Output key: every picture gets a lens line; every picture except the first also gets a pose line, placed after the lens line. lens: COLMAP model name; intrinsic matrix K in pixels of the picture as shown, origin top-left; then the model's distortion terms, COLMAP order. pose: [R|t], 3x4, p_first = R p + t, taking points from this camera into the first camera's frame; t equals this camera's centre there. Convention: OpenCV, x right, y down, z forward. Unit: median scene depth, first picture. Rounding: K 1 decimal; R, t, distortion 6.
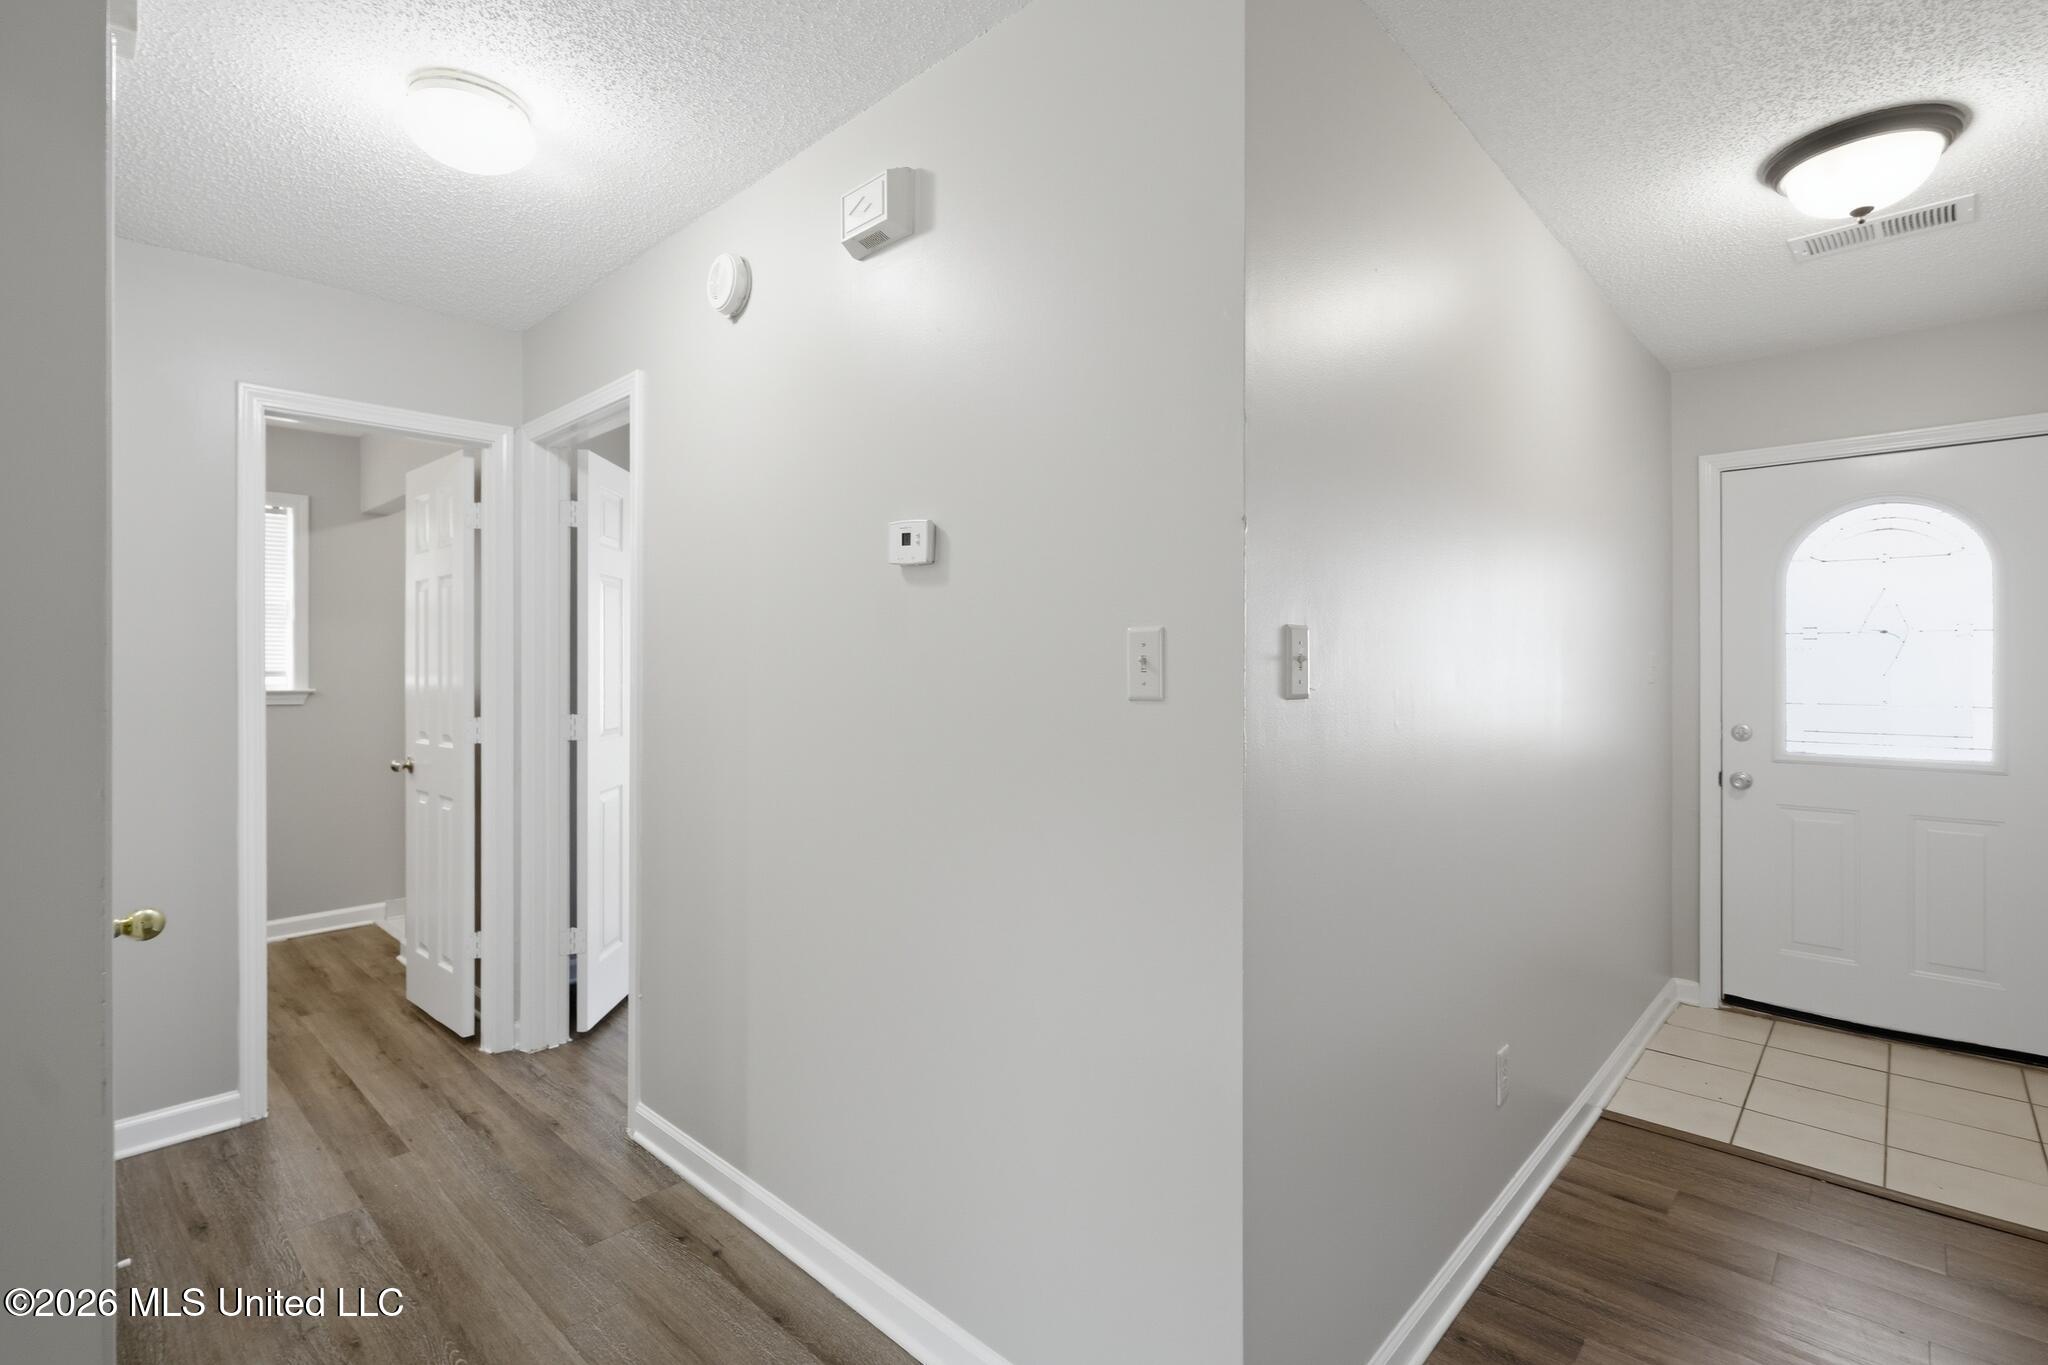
lens RADIAL K [[948.6, 0, 1009.3], [0, 948.6, 654.7], [0, 0, 1]] dist [0.001877, -0.000241]
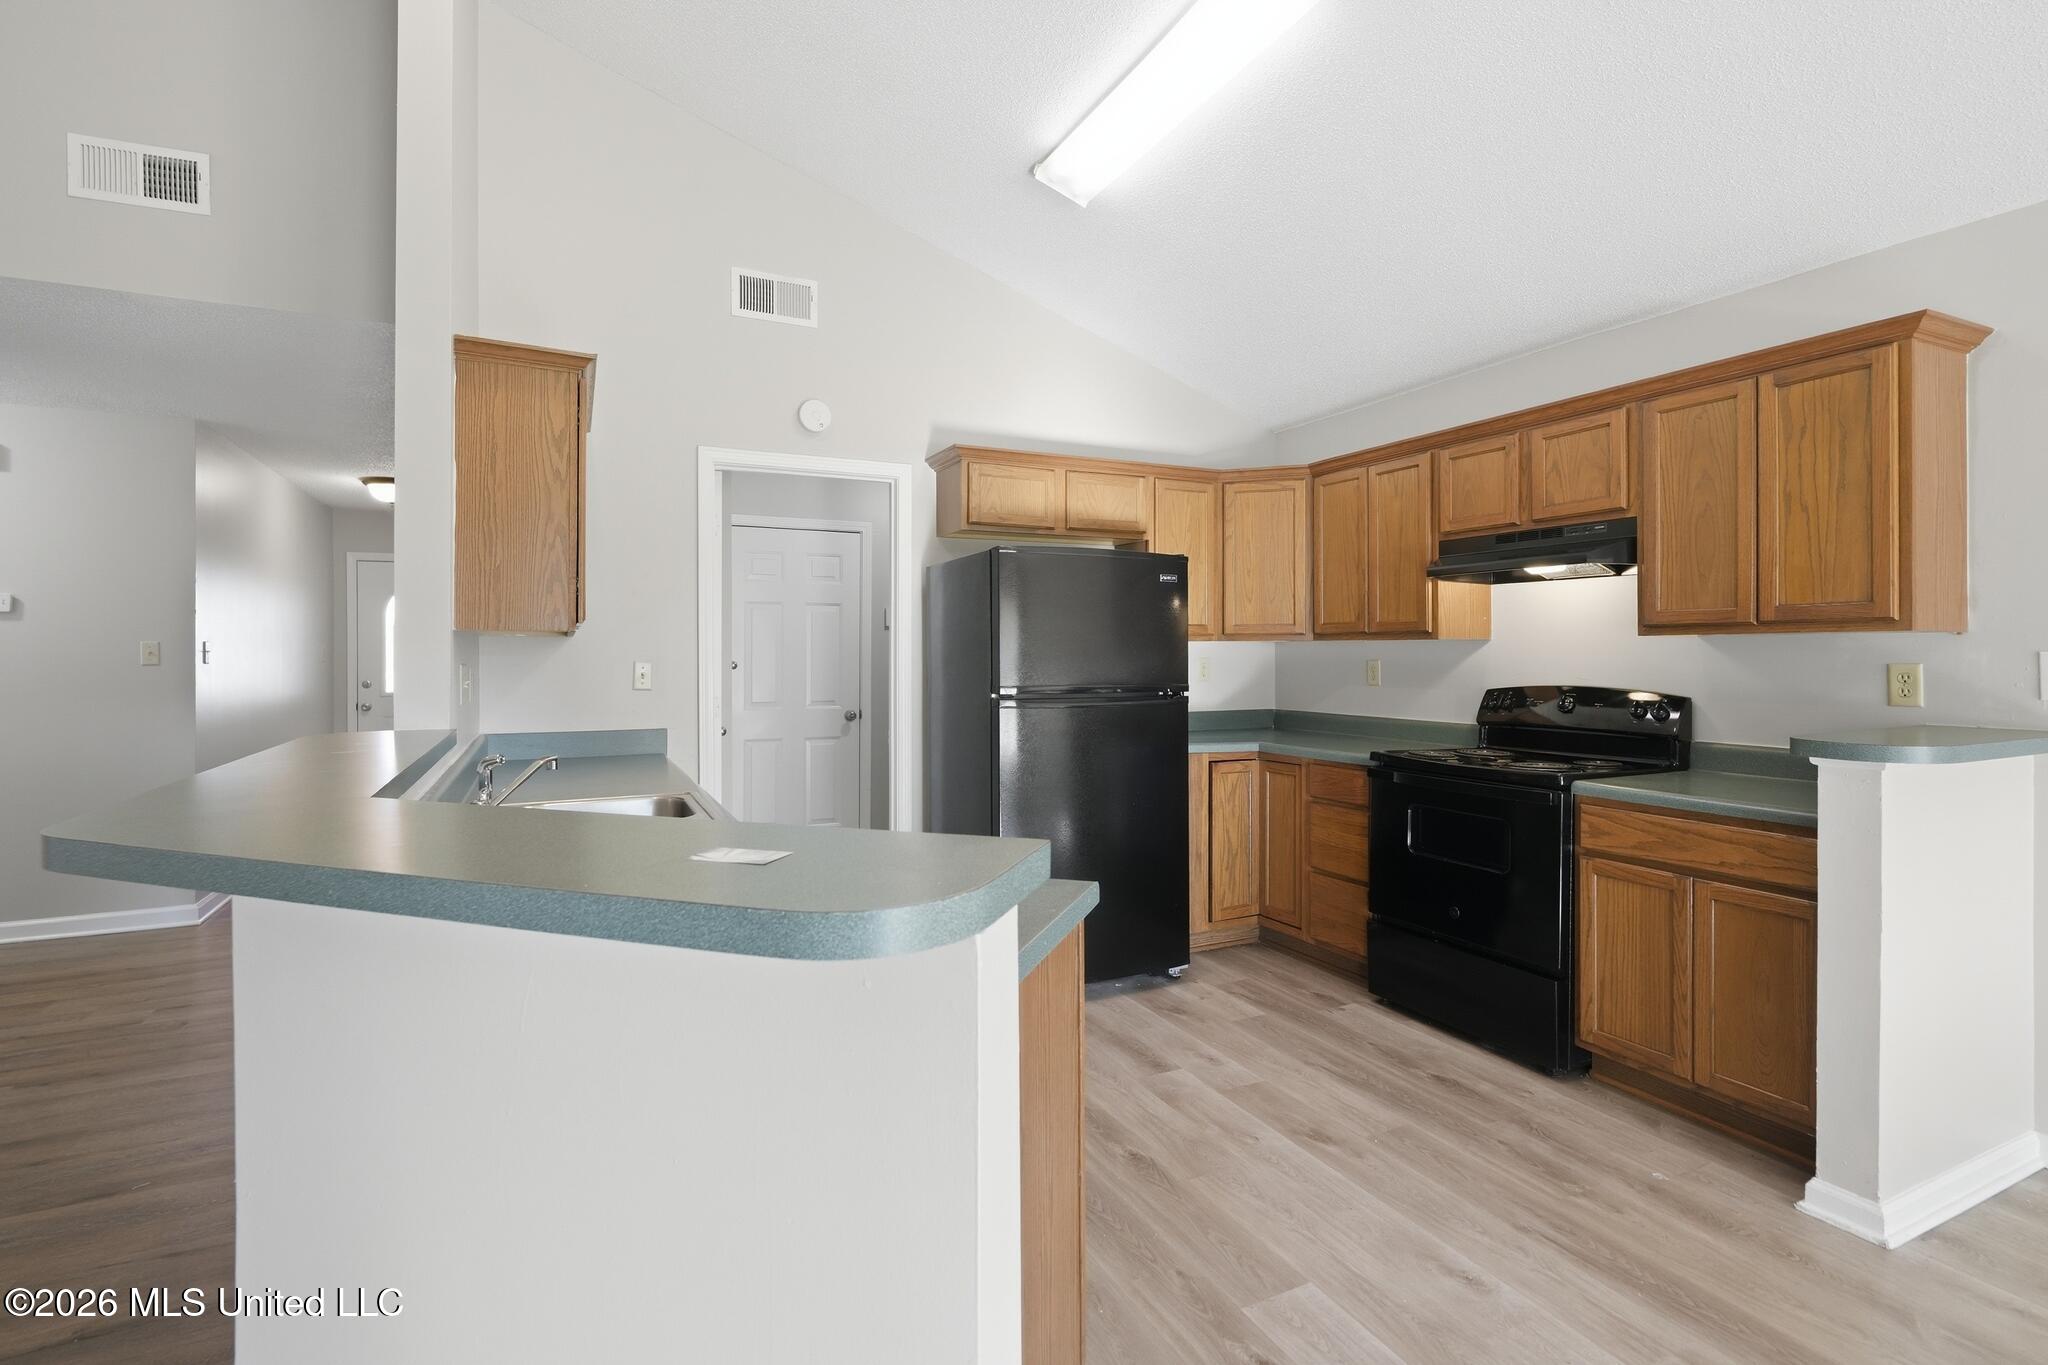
lens RADIAL K [[948.6, 0, 1009.3], [0, 948.6, 654.7], [0, 0, 1]] dist [0.001877, -0.000241]
pose [[0.348234, -0.005611, 0.937391, -0.721509], [-0.008357, 0.999924, 0.009090, -0.015546], [-0.937370, -0.011000, 0.348161, -1.091393]]
